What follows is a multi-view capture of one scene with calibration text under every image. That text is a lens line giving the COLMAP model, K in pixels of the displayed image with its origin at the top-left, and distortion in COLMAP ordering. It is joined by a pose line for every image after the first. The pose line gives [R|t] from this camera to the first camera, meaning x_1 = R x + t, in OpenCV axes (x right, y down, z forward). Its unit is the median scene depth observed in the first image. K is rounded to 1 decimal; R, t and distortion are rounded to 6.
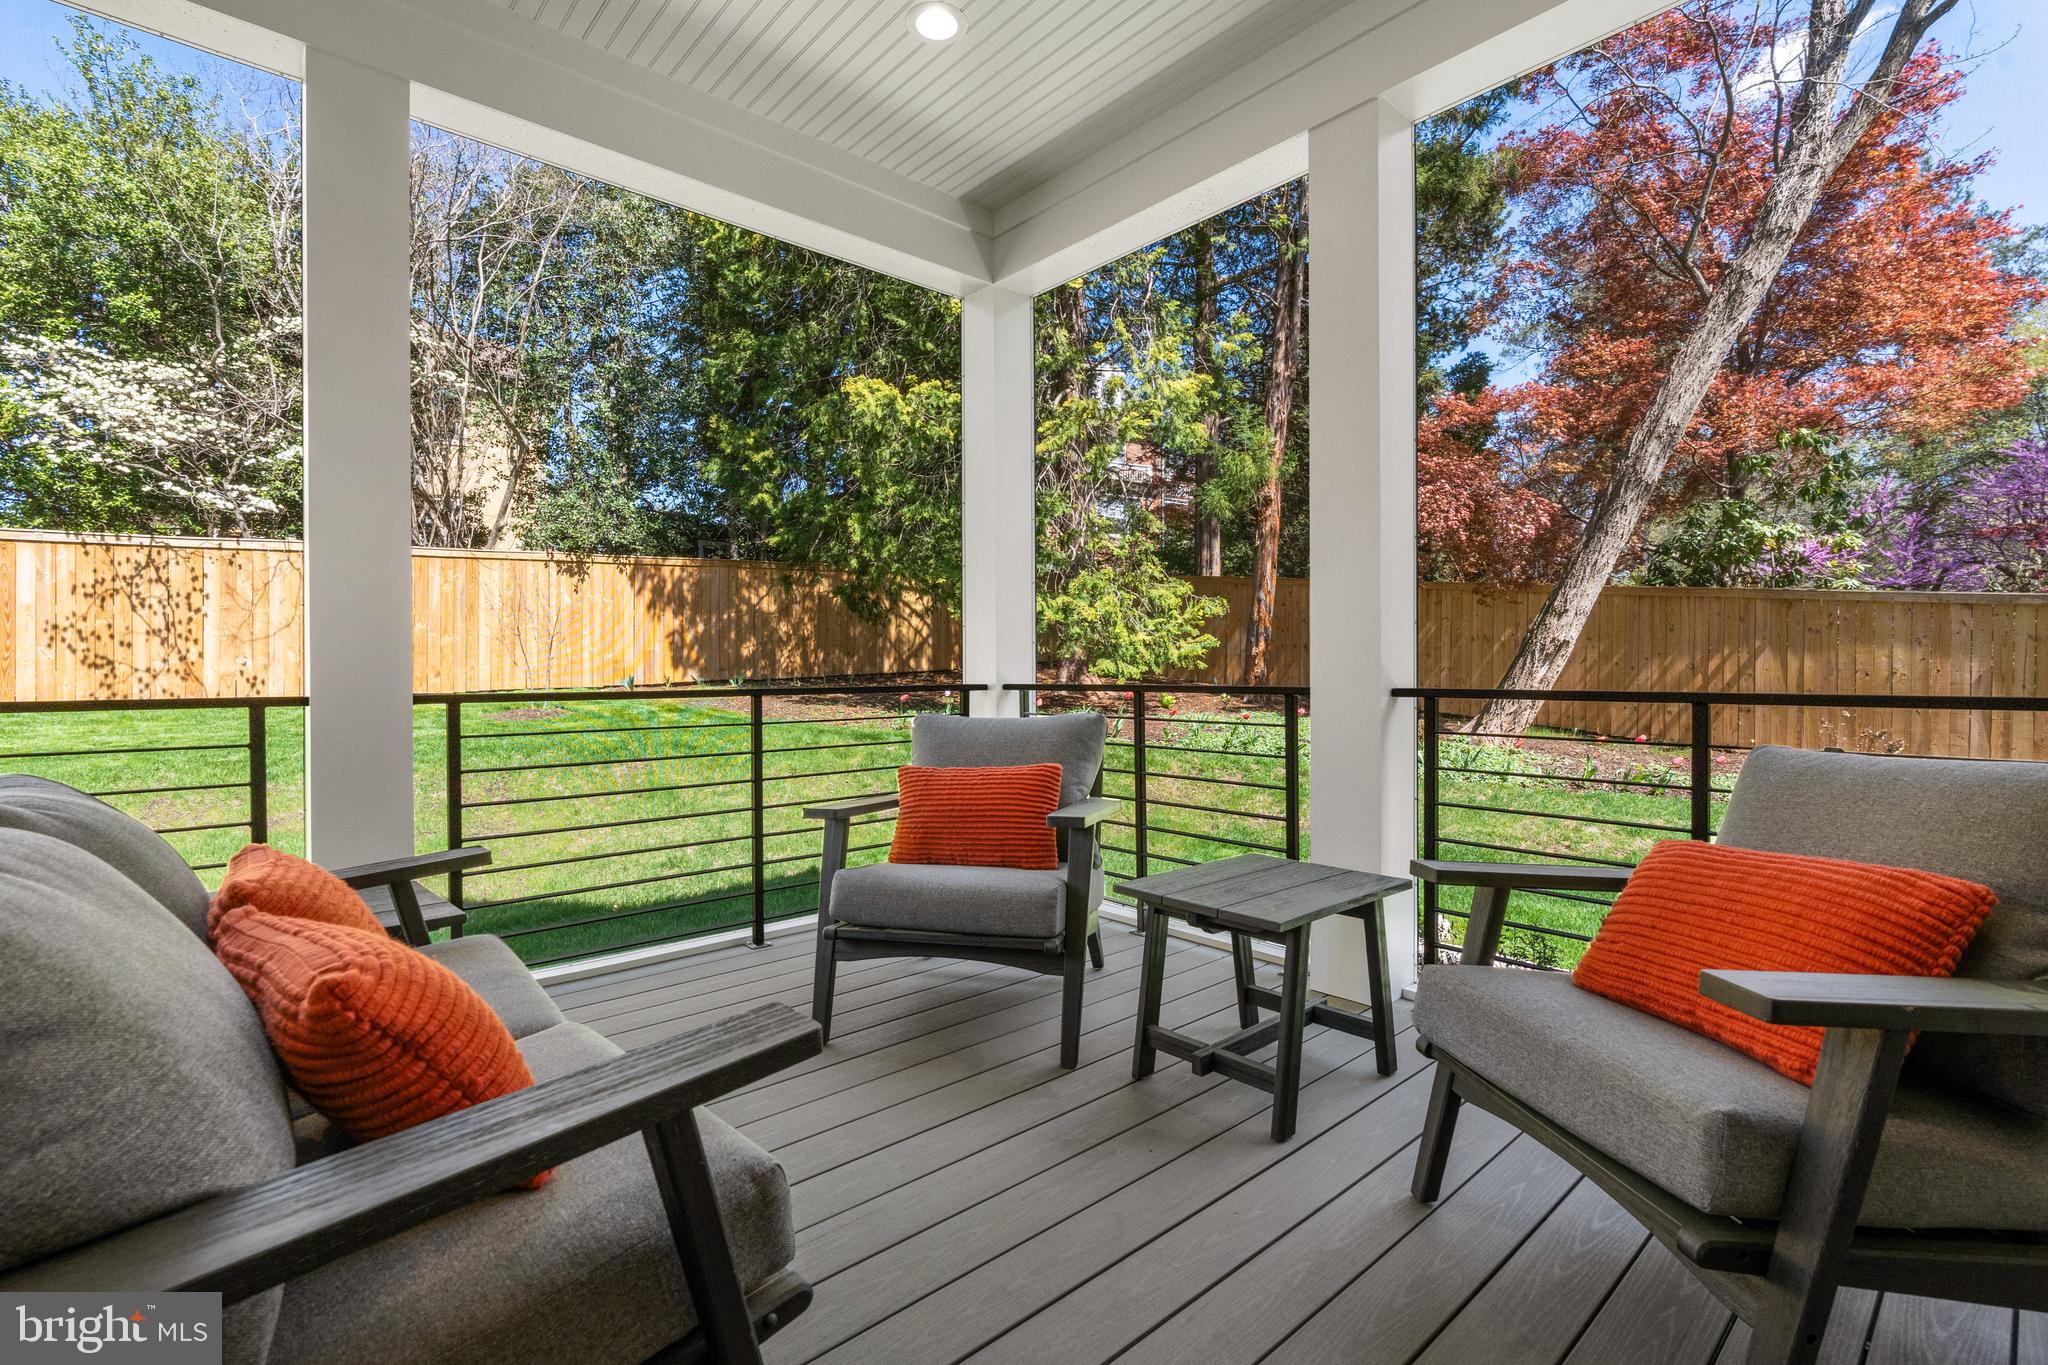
lens RADIAL K [[932.7, 0, 1030.4], [0, 932.7, 703.5], [0, 0, 1]] dist [-0.010946, 0.004790]
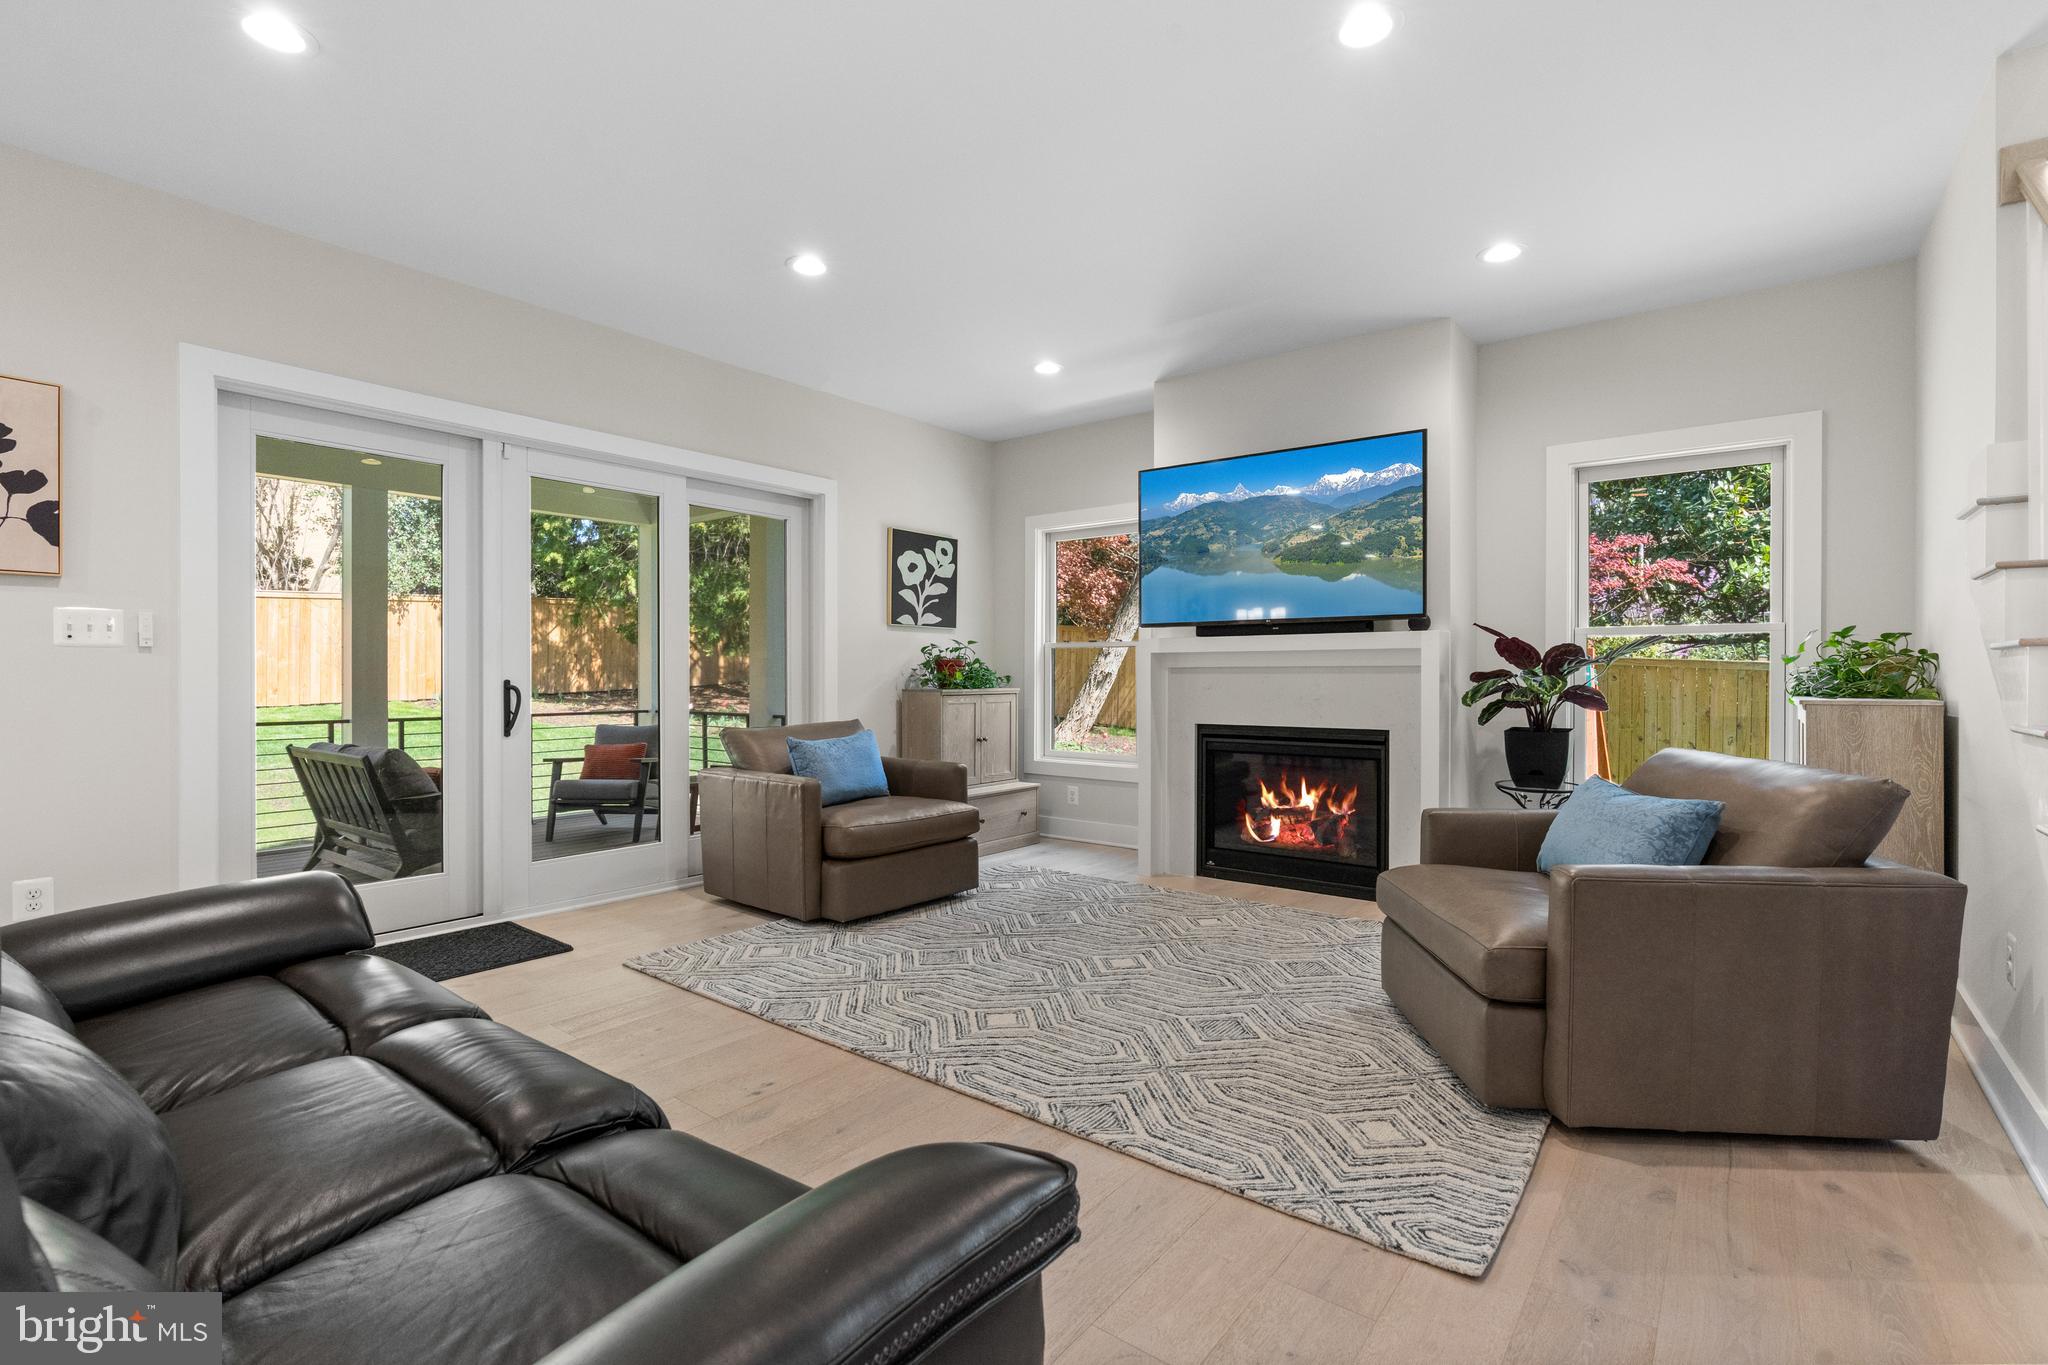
lens RADIAL K [[932.7, 0, 1030.4], [0, 932.7, 703.5], [0, 0, 1]] dist [-0.010946, 0.004790]
pose [[0.984401, -0.000672, 0.175936, 0.173911], [0.001510, 0.999988, -0.004630, -0.009527], [-0.175931, 0.004824, 0.984391, -0.497064]]
